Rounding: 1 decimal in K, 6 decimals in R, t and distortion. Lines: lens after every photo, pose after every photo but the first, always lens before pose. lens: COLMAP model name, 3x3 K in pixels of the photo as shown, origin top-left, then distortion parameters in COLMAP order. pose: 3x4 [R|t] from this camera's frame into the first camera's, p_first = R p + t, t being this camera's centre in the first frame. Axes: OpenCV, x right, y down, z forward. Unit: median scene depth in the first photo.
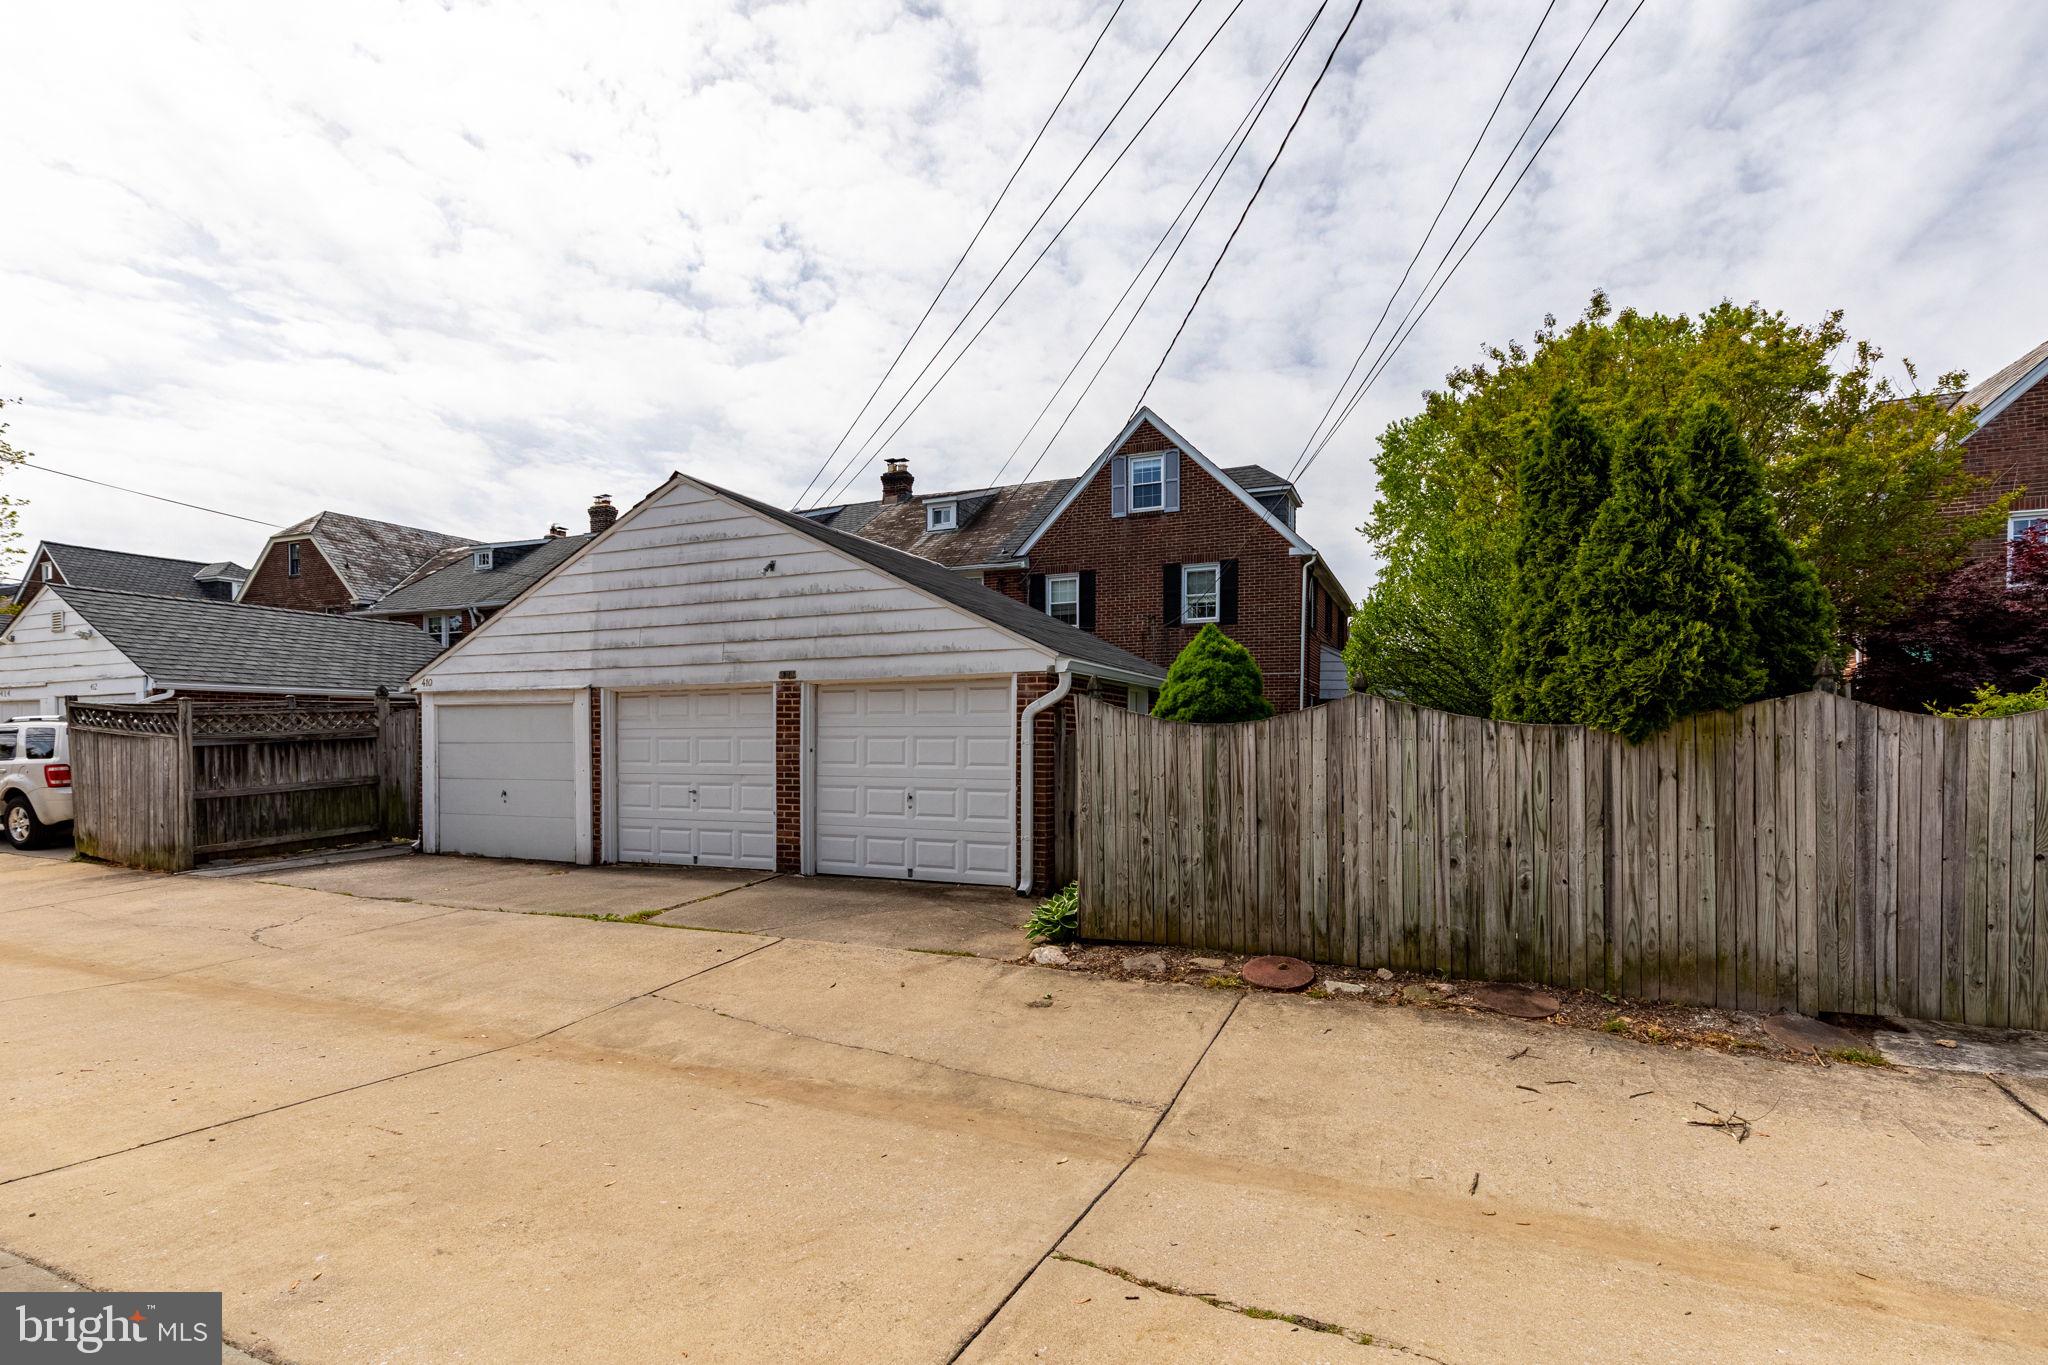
lens RADIAL K [[929.1, 0, 1023.3], [0, 929.1, 693.5], [0, 0, 1]] dist [0.006391, -0.000073]
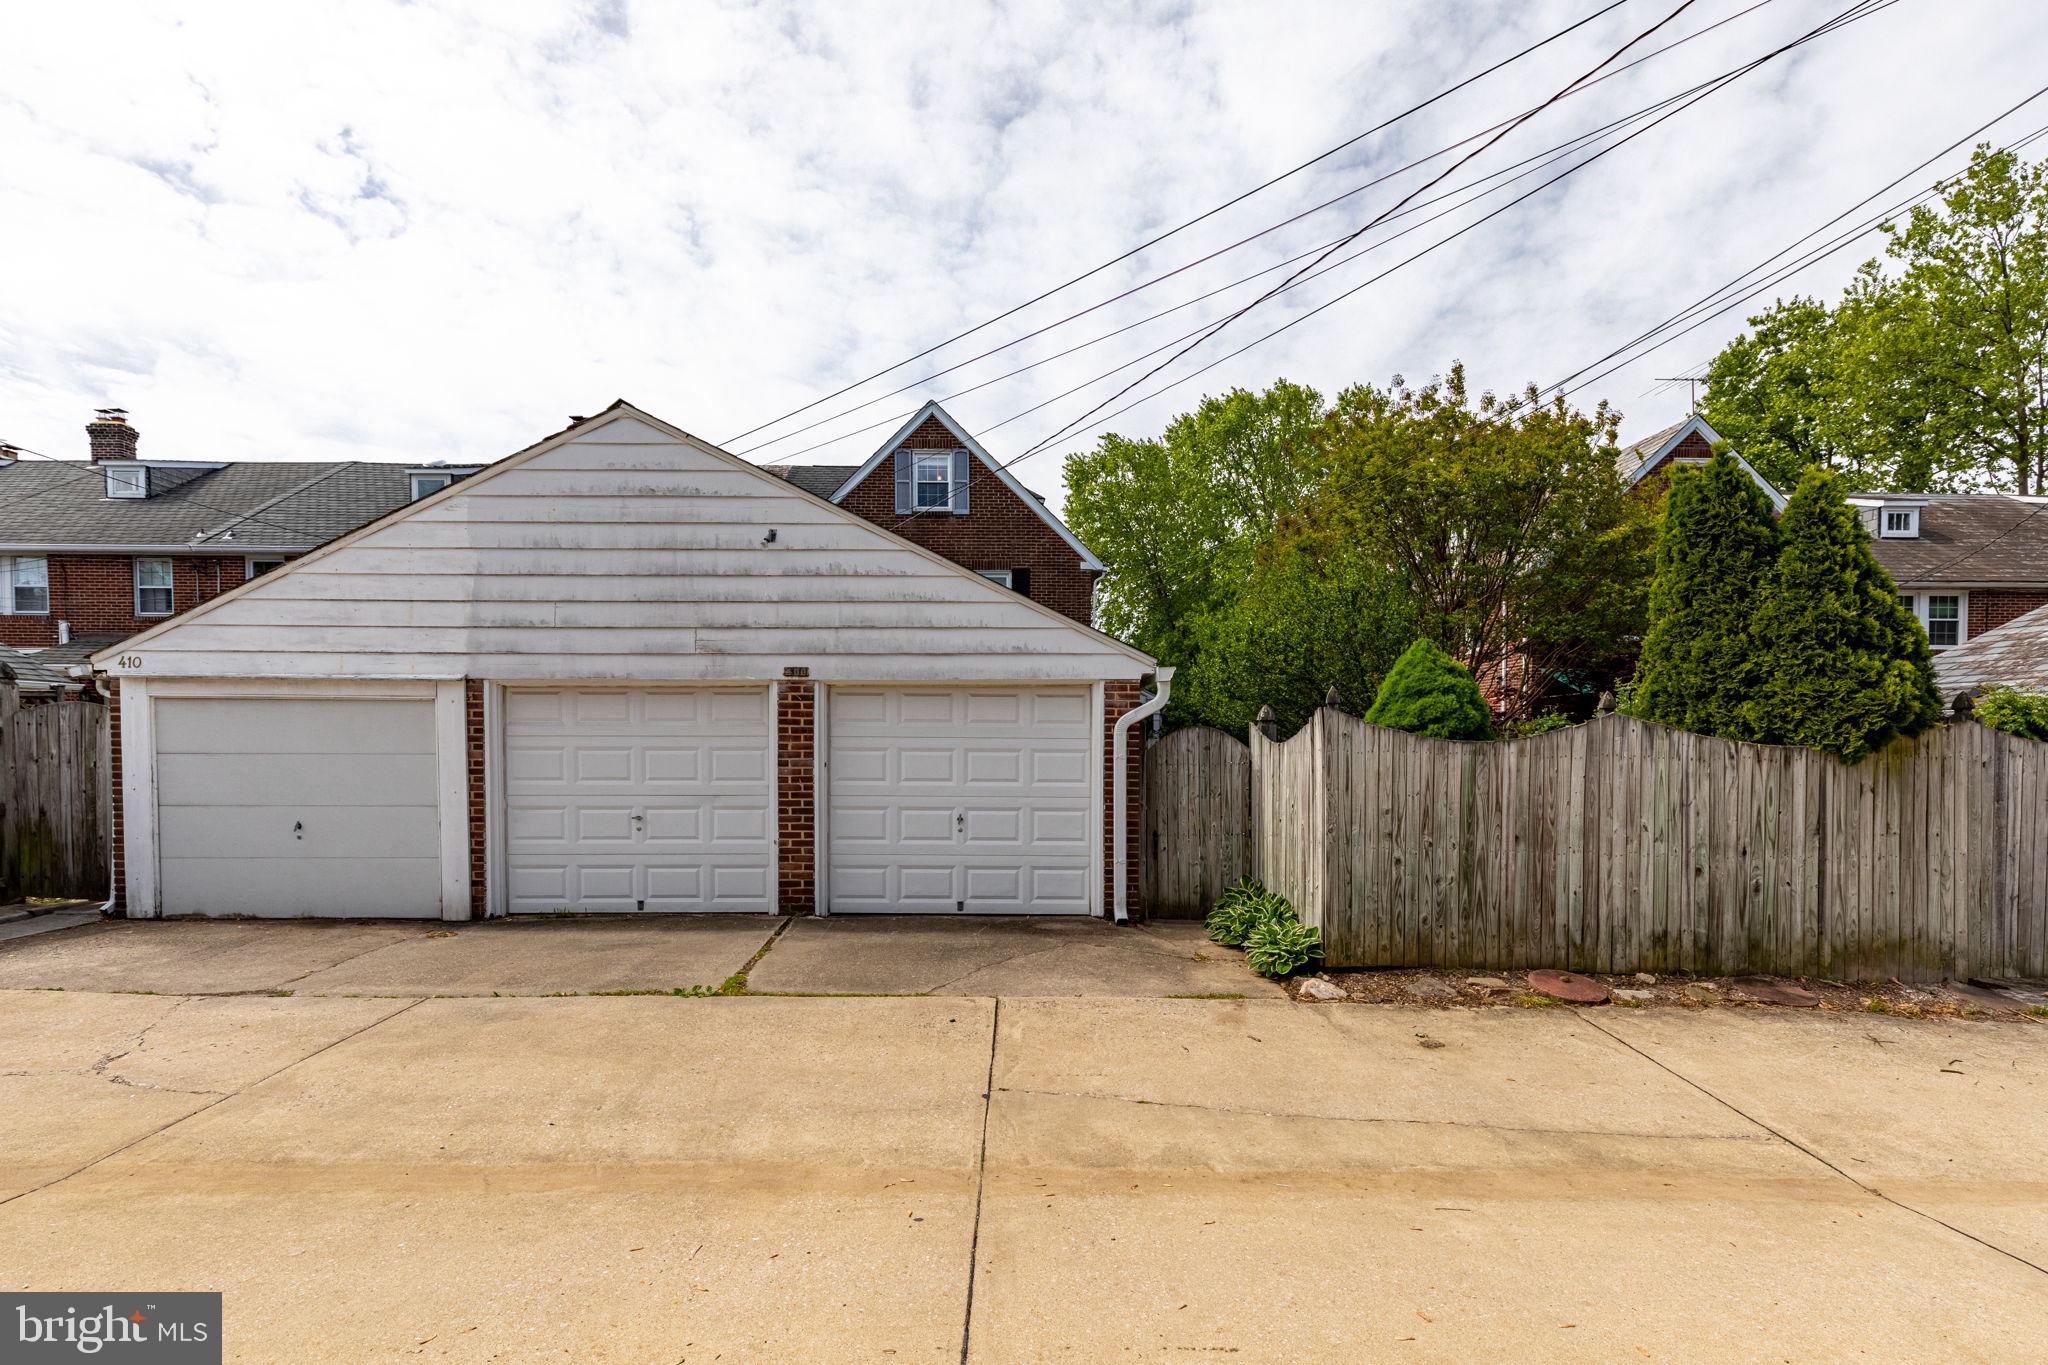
lens RADIAL K [[945.2, 0, 1021.5], [0, 945.2, 722.7], [0, 0, 1]] dist [0.007171, -0.000393]
pose [[0.921601, 0.016178, 0.387800, -0.629199], [-0.025013, 0.999530, 0.017745, 0.007170], [-0.387331, -0.026054, 0.921573, 0.257140]]
